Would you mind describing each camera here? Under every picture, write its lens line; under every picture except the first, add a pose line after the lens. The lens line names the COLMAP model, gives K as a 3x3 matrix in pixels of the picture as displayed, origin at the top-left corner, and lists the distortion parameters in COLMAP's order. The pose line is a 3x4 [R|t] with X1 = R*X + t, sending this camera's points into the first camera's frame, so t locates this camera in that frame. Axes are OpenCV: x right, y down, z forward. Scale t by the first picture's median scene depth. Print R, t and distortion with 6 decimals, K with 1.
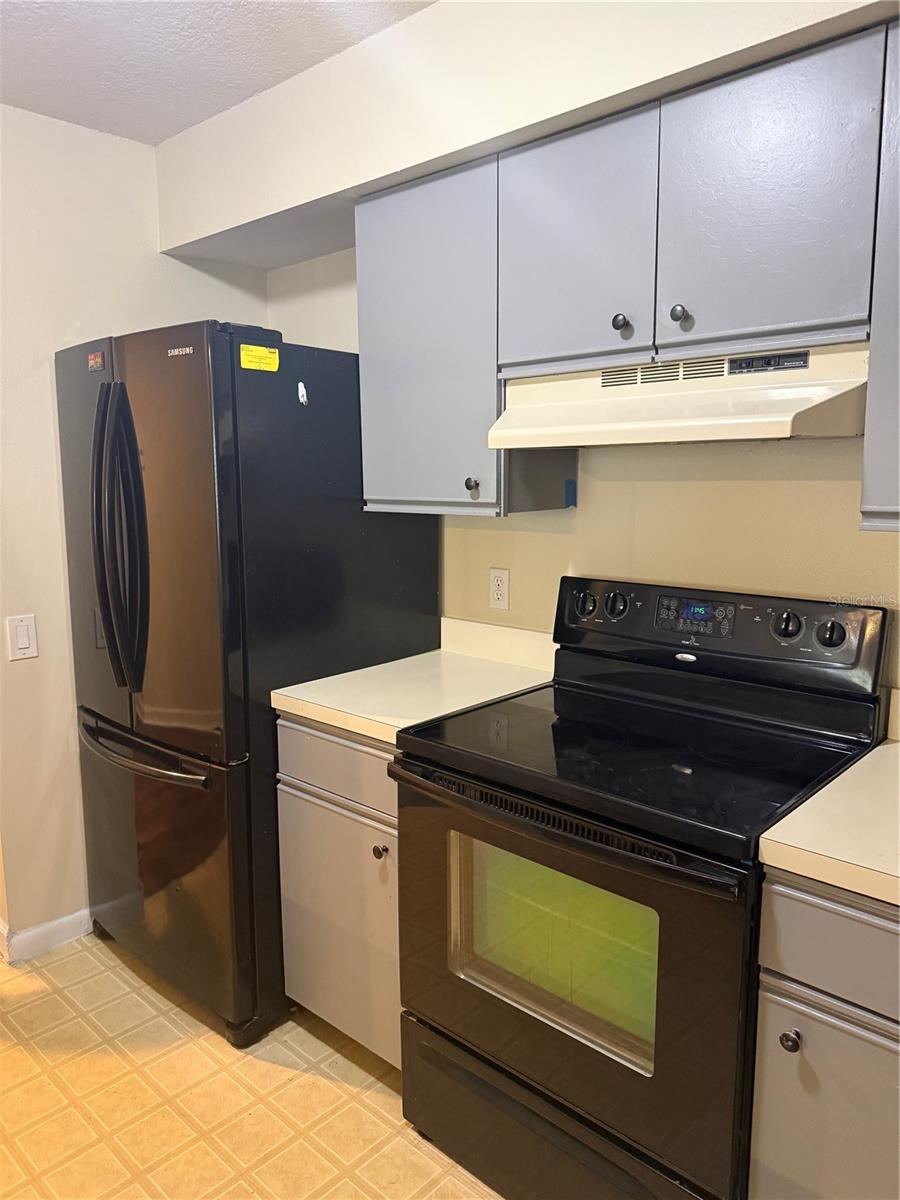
lens RADIAL K [[854.5, 0, 436.8], [0, 854.5, 612.8], [0, 0, 1]] dist [0.118228, -0.162963]
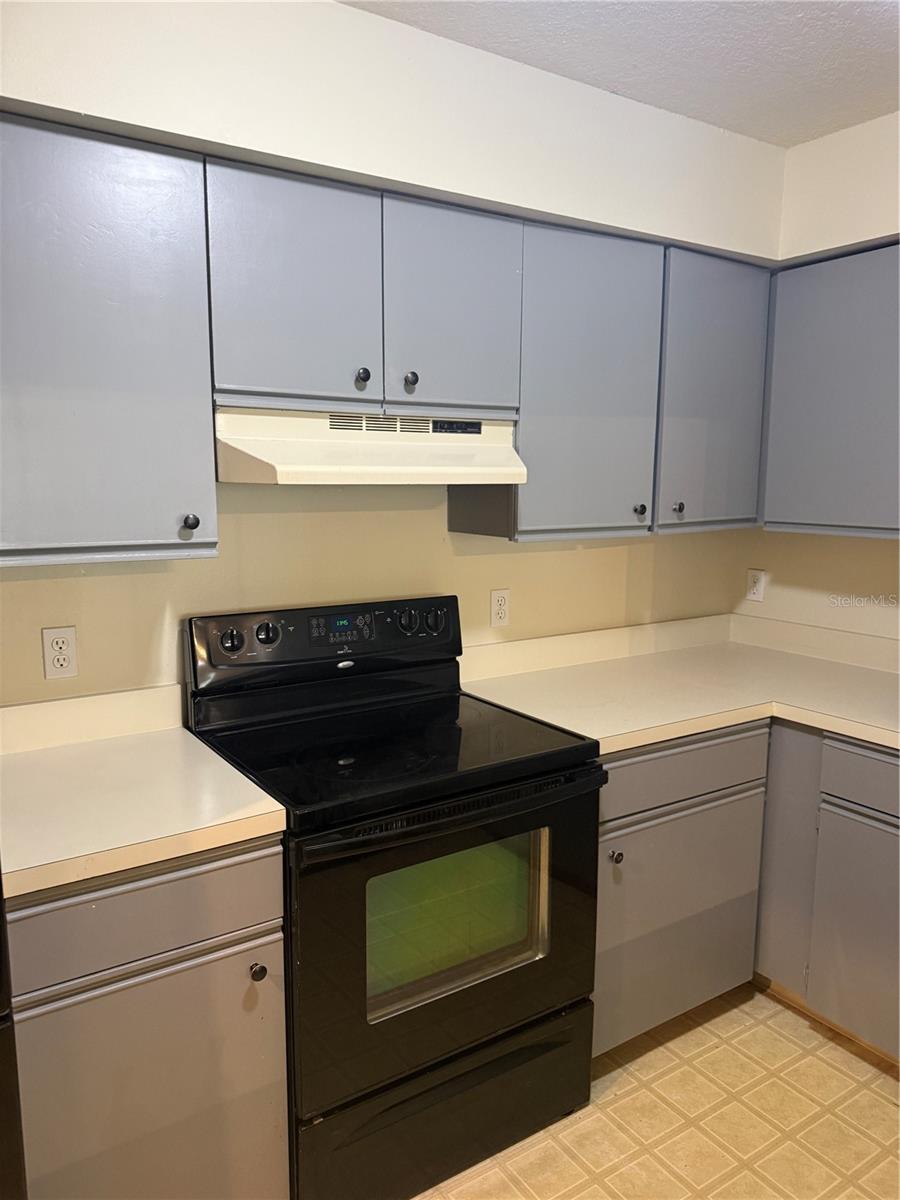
lens RADIAL K [[839.1, 0, 438.1], [0, 839.1, 611.2], [0, 0, 1]] dist [0.116351, -0.150963]
pose [[0.230532, -0.143902, 0.962365, -0.822811], [0.158507, 0.981348, 0.108771, -0.131865], [-0.960068, 0.127466, 0.249042, 0.638107]]
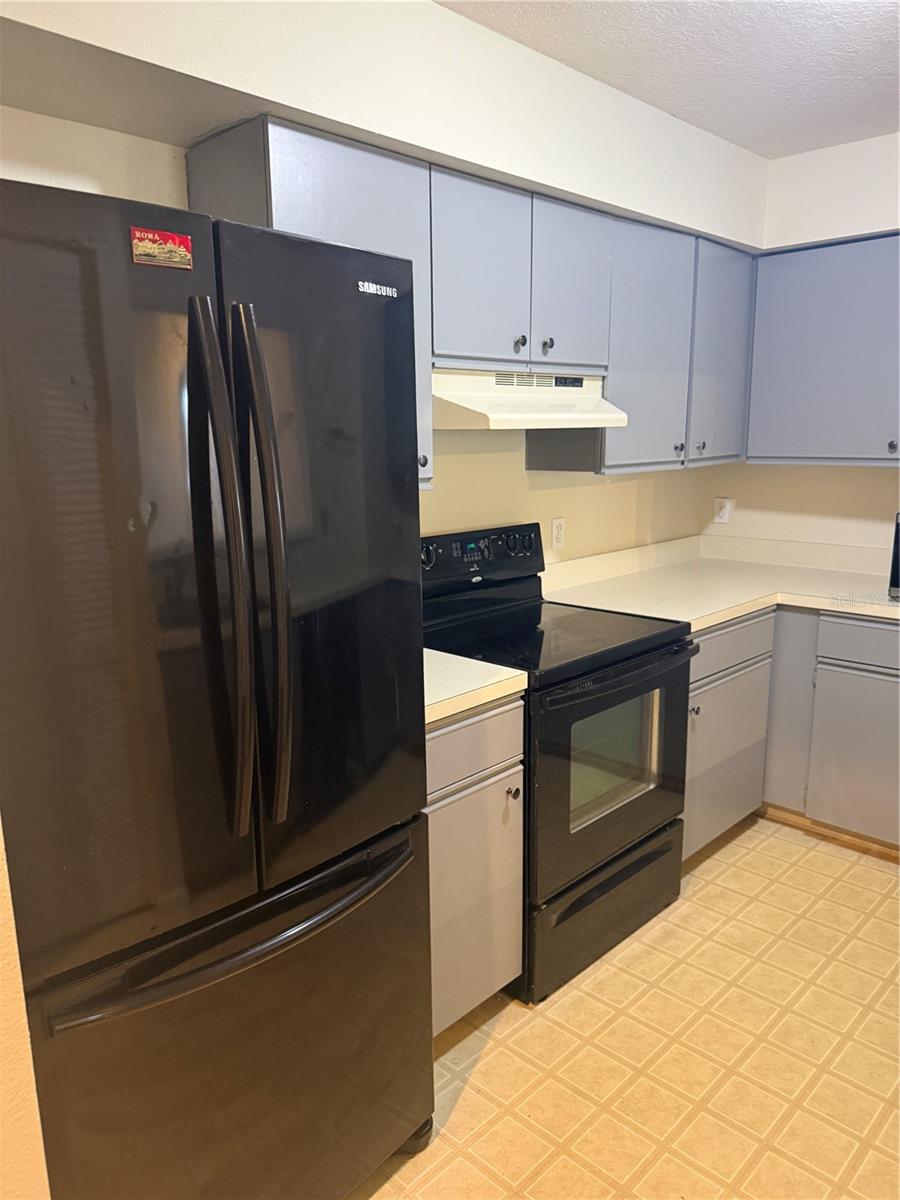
lens RADIAL K [[854.5, 0, 436.8], [0, 854.5, 612.8], [0, 0, 1]] dist [0.118228, -0.162963]
pose [[0.012672, -0.196192, 0.980484, -1.199571], [0.180948, 0.964823, 0.190720, -0.190825], [-0.983411, 0.174999, 0.047727, 1.089712]]
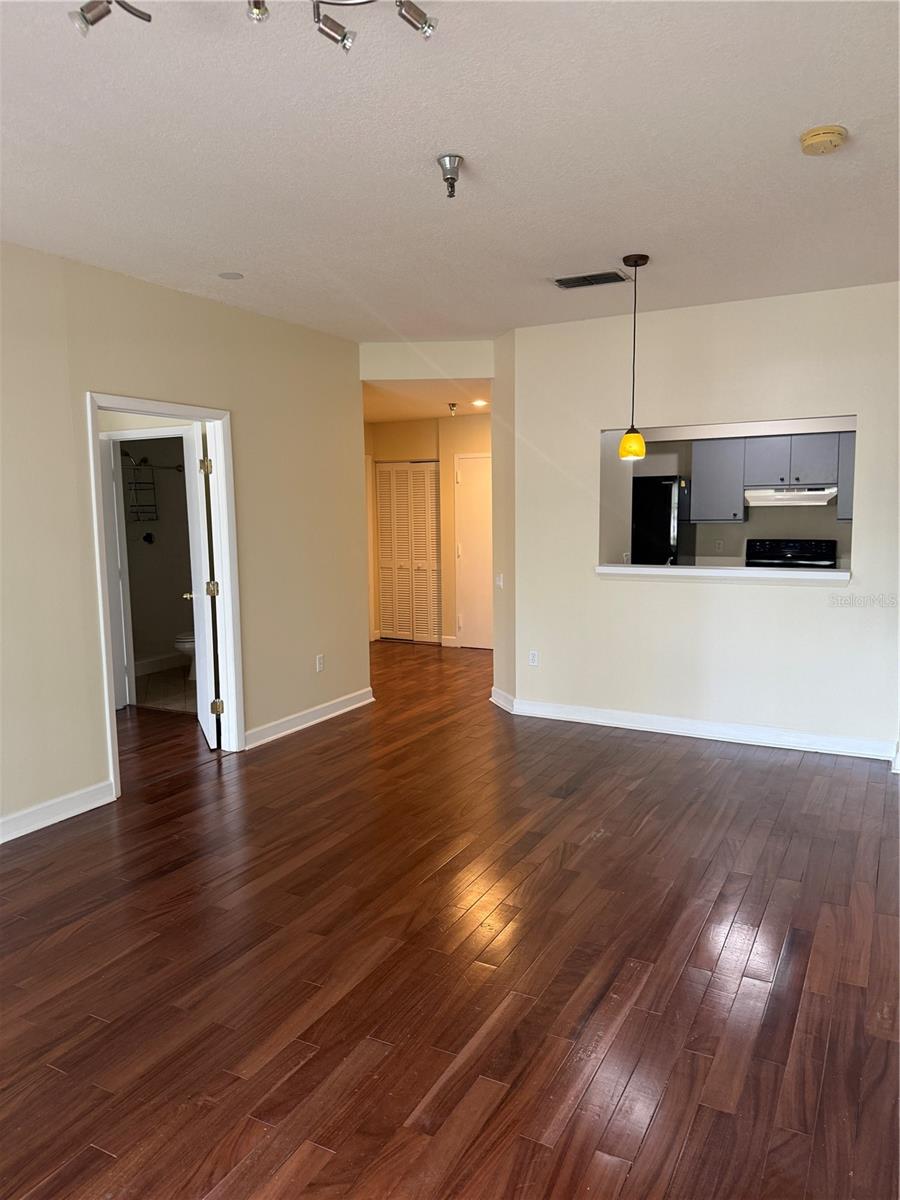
lens RADIAL K [[855.1, 0, 450.0], [0, 855.1, 600.0], [0, 0, 1]] dist [0.115142, -0.125077]
pose [[0.965425, -0.032696, 0.258624, -2.546329], [0.047423, 0.997577, -0.050907, 0.427504], [-0.256333, 0.061412, 0.964636, -2.779540]]
